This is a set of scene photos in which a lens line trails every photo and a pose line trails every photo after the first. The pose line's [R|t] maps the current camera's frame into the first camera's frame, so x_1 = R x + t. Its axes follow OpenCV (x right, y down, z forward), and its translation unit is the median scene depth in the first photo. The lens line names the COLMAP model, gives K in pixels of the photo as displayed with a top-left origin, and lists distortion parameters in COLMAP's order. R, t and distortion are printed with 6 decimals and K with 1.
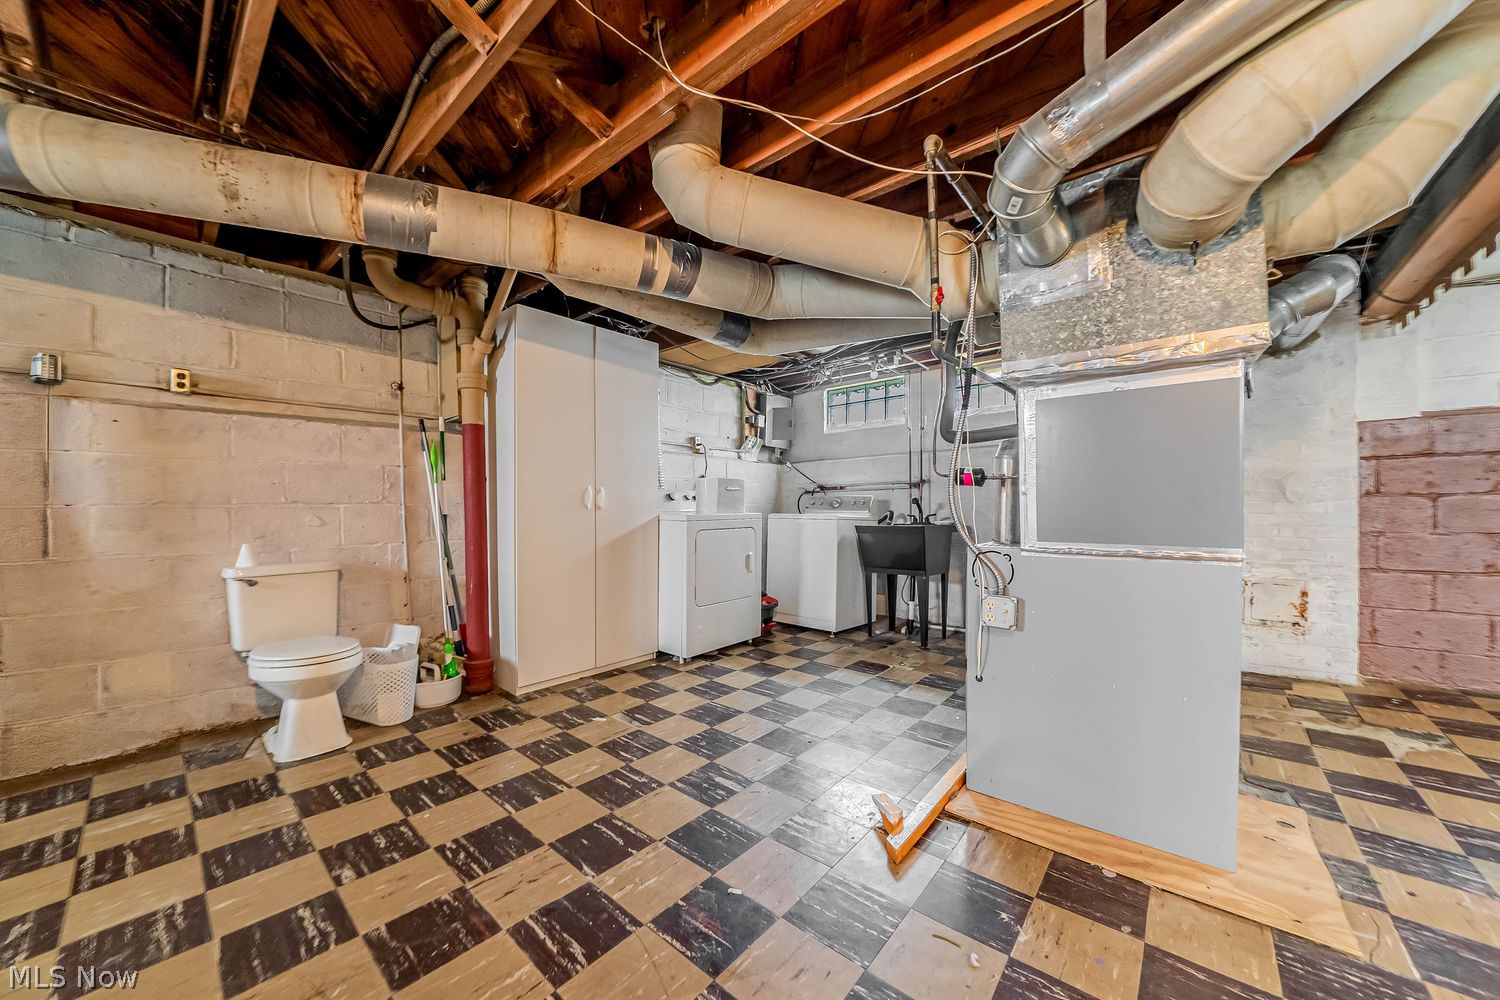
lens RADIAL K [[516.6, 0, 752.5], [0, 516.6, 508.7], [0, 0, 1]] dist [-0.017064, -0.000007]
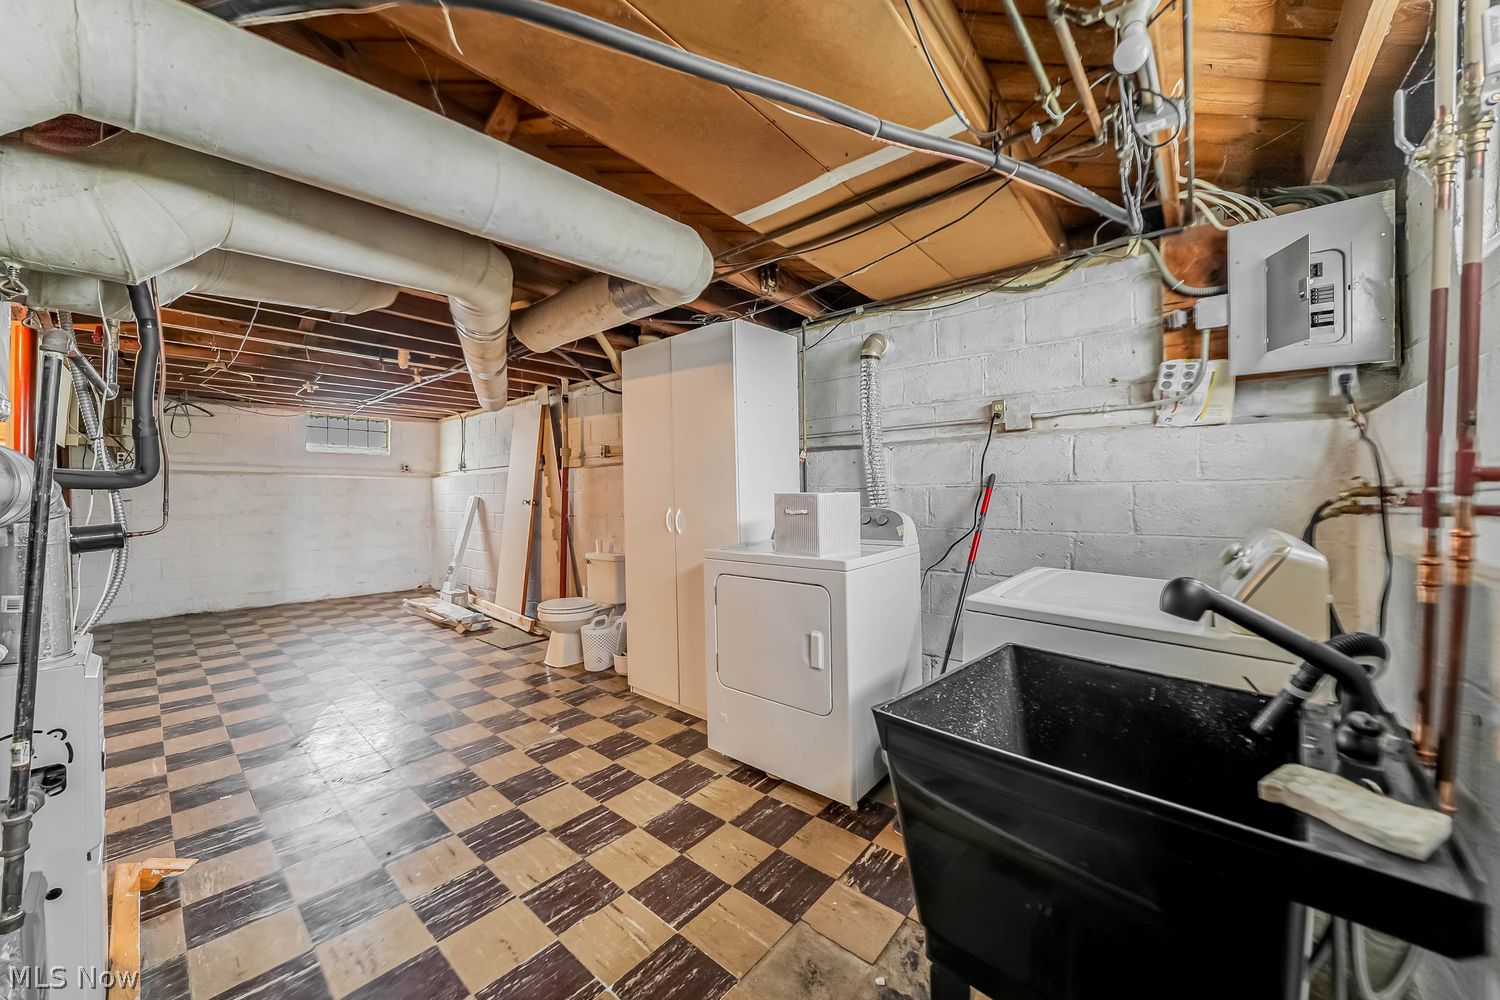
lens RADIAL K [[529.9, 0, 745.9], [0, 529.9, 508.5], [0, 0, 1]] dist [-0.034075, 0.005059]
pose [[-0.002751, 0.022725, -0.999738, 0.690198], [0.005787, 0.999725, 0.022709, -0.072245], [0.999979, -0.005723, -0.002882, 1.208429]]
